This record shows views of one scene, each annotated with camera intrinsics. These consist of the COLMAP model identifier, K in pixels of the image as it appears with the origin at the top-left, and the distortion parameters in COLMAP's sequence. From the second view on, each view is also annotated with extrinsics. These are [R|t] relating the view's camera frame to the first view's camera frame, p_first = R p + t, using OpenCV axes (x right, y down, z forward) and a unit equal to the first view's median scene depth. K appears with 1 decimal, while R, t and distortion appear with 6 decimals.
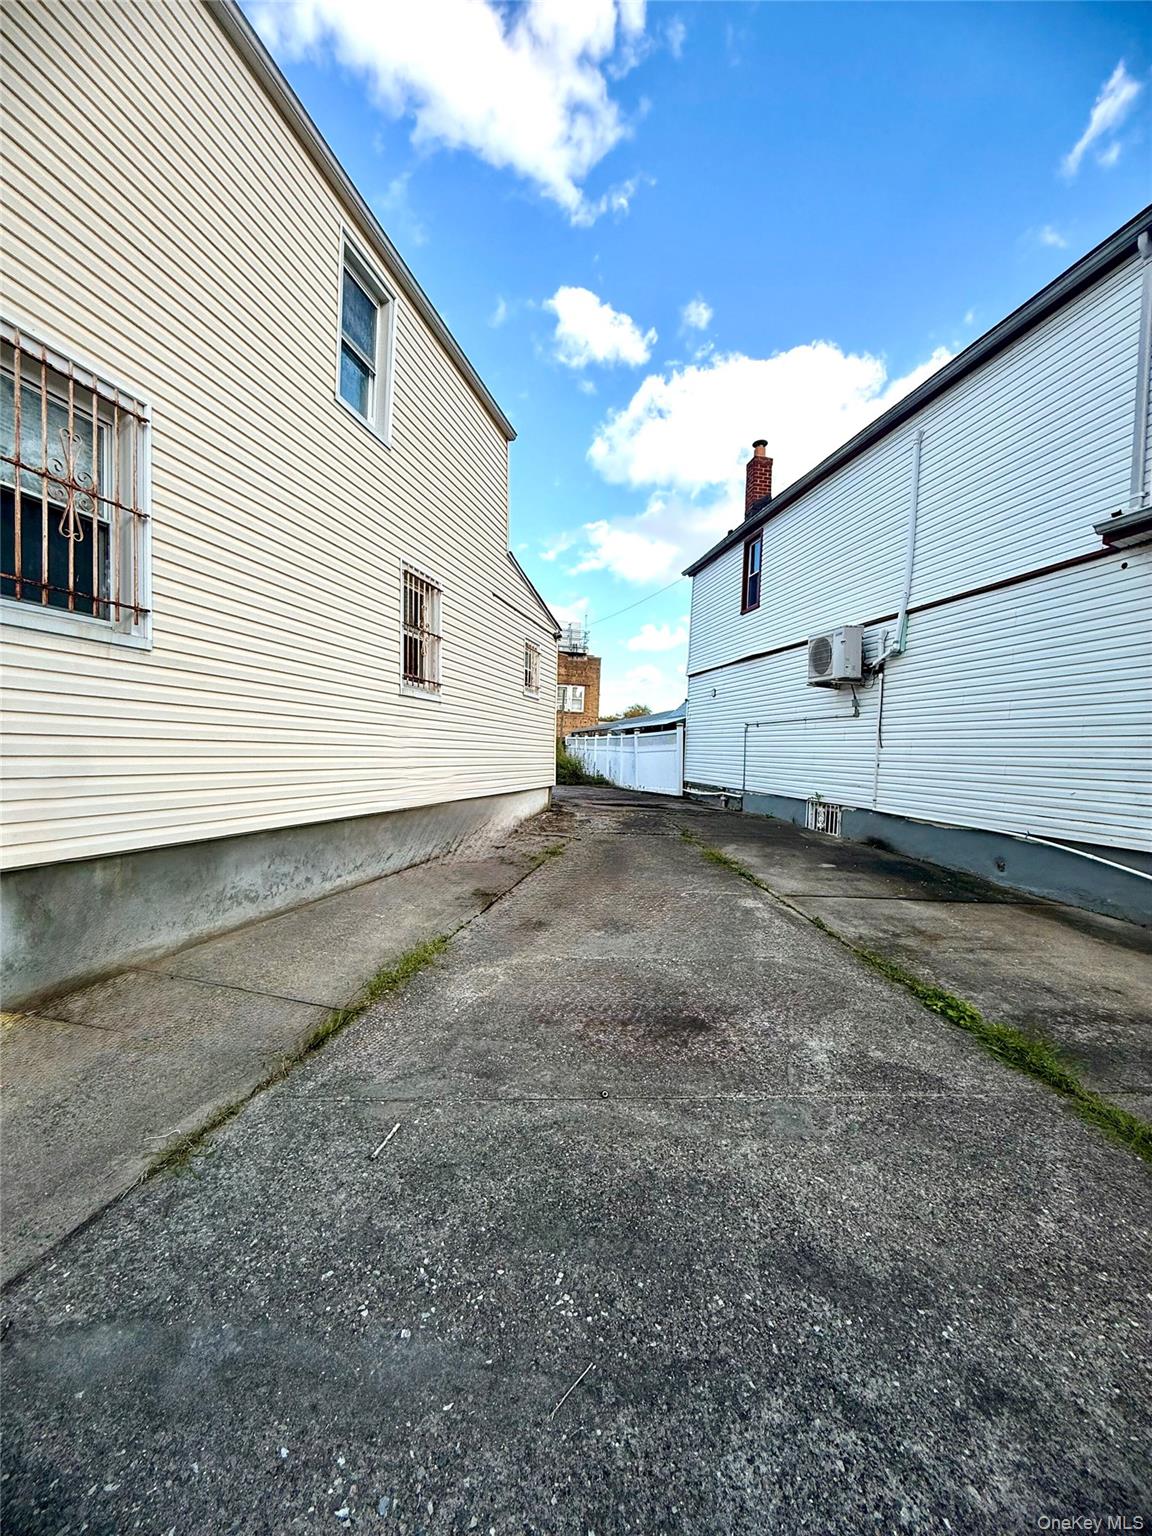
lens RADIAL K [[619.8, 0, 576.2], [0, 619.8, 772.4], [0, 0, 1]] dist [-0.002477, -0.000340]
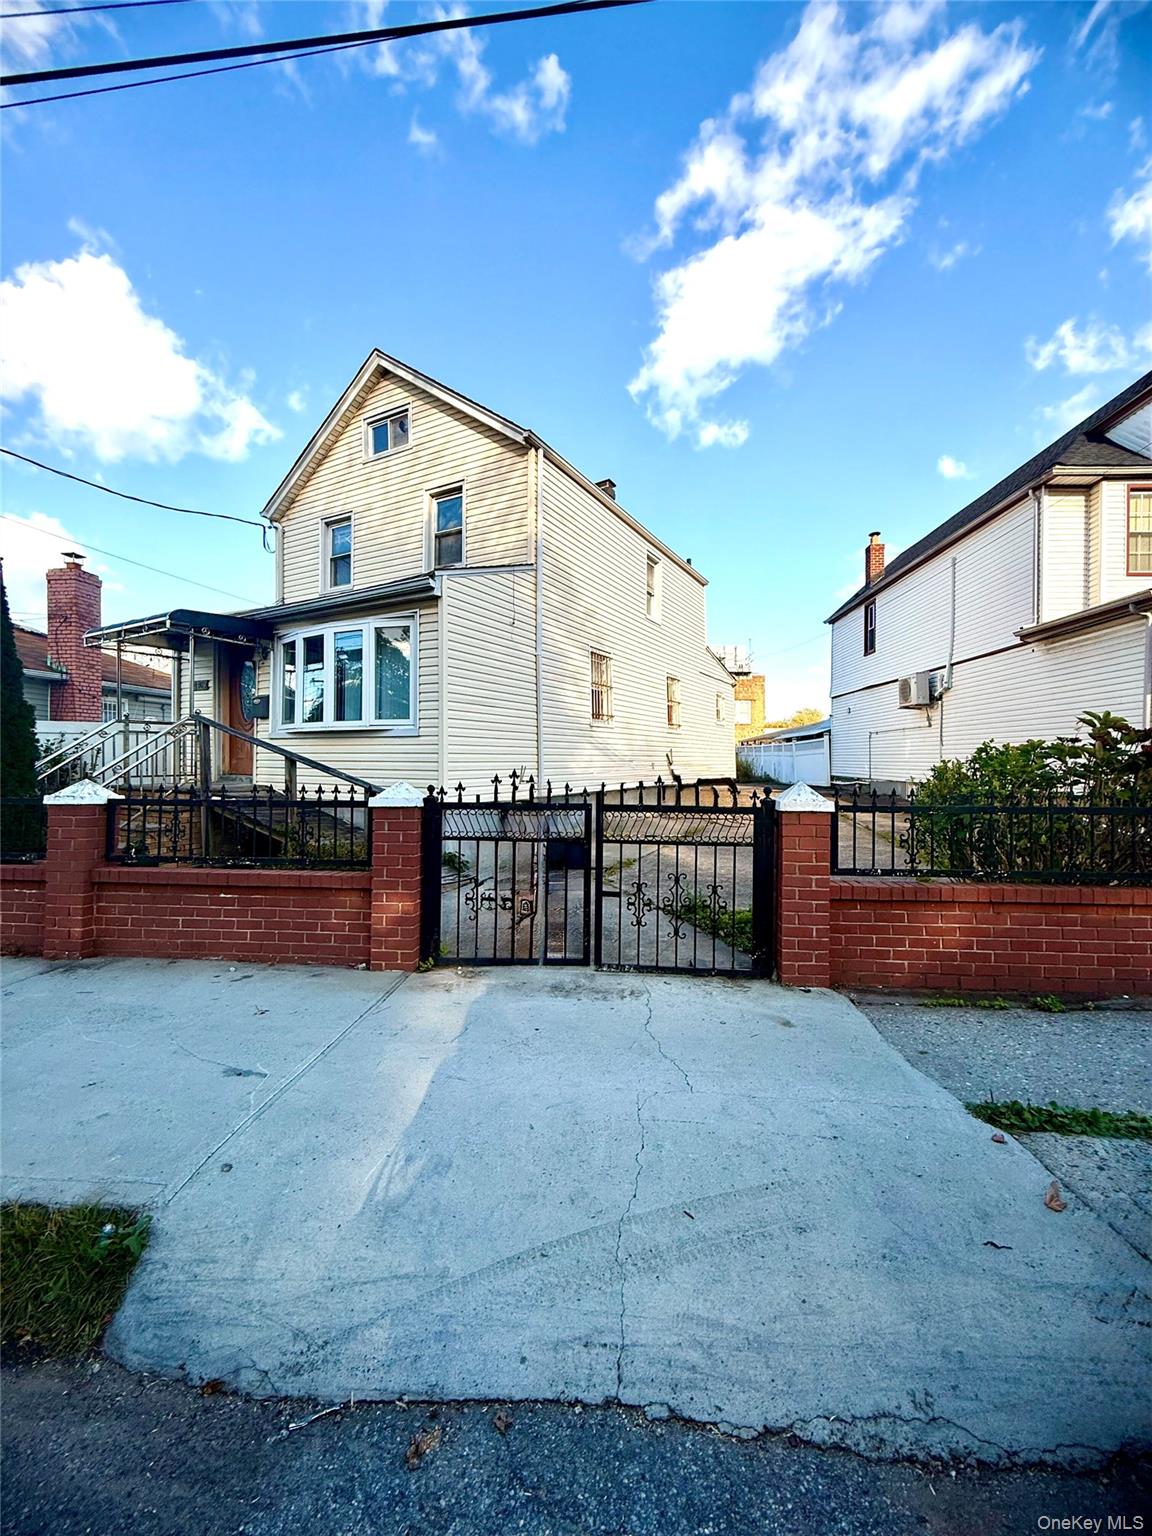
lens RADIAL K [[619.8, 0, 588.5], [0, 619.8, 767.6], [0, 0, 1]] dist [-0.002477, -0.000340]
pose [[0.969548, -0.036493, -0.242165, -0.013534], [0.030656, 0.999143, -0.027828, 0.023962], [0.242973, 0.019557, 0.969836, -0.568105]]
